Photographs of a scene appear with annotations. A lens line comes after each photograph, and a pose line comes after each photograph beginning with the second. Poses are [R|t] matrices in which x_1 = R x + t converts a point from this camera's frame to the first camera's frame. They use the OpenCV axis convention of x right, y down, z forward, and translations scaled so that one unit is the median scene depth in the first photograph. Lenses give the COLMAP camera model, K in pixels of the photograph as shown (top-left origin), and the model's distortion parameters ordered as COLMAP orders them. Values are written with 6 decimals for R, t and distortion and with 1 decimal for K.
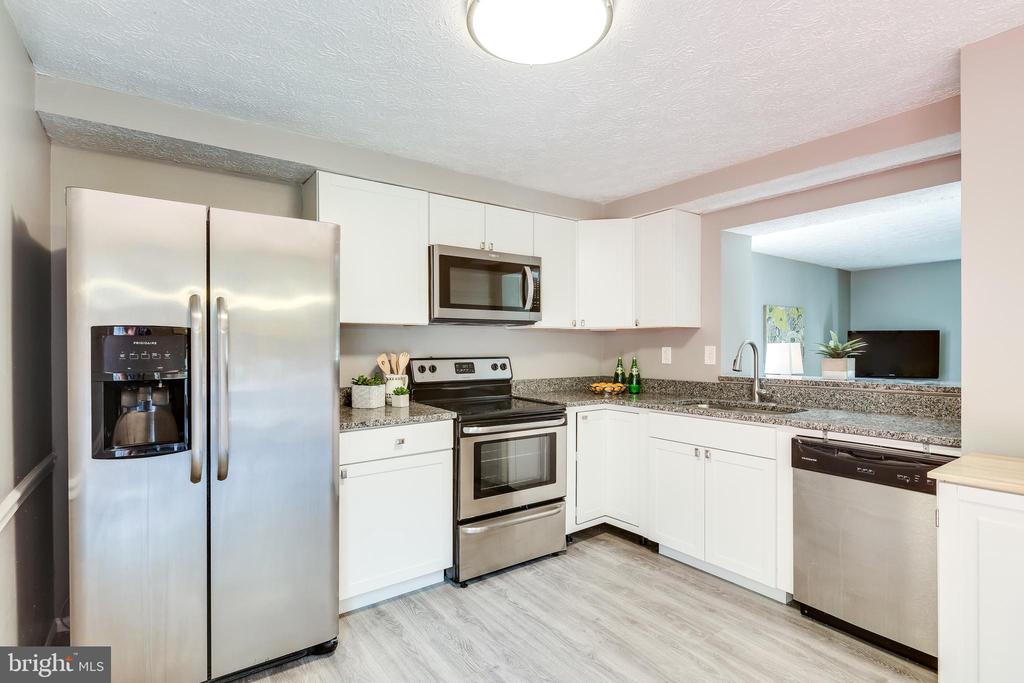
lens RADIAL K [[500.4, 0, 513.6], [0, 500.4, 344.5], [0, 0, 1]] dist [-0.000071, -0.000678]
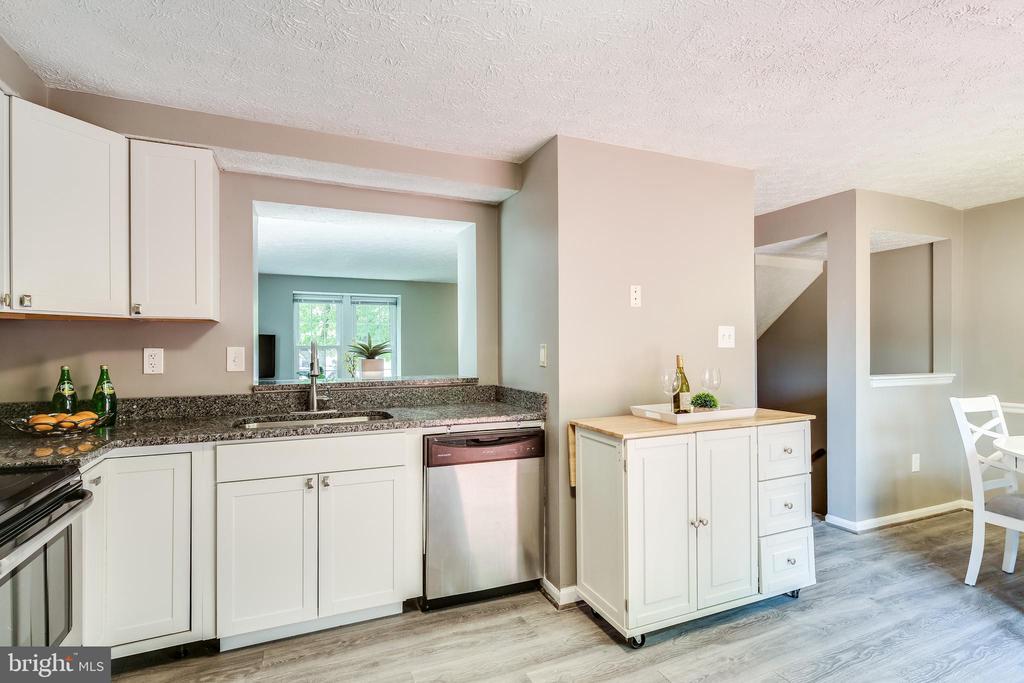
lens RADIAL K [[500.4, 0, 516.5], [0, 500.4, 345.5], [0, 0, 1]] dist [-0.000071, -0.000678]
pose [[0.213271, 0.007379, 0.976965, -0.292341], [-0.001004, 0.999973, -0.007333, 0.006765], [-0.976992, 0.000583, 0.213273, 0.470712]]
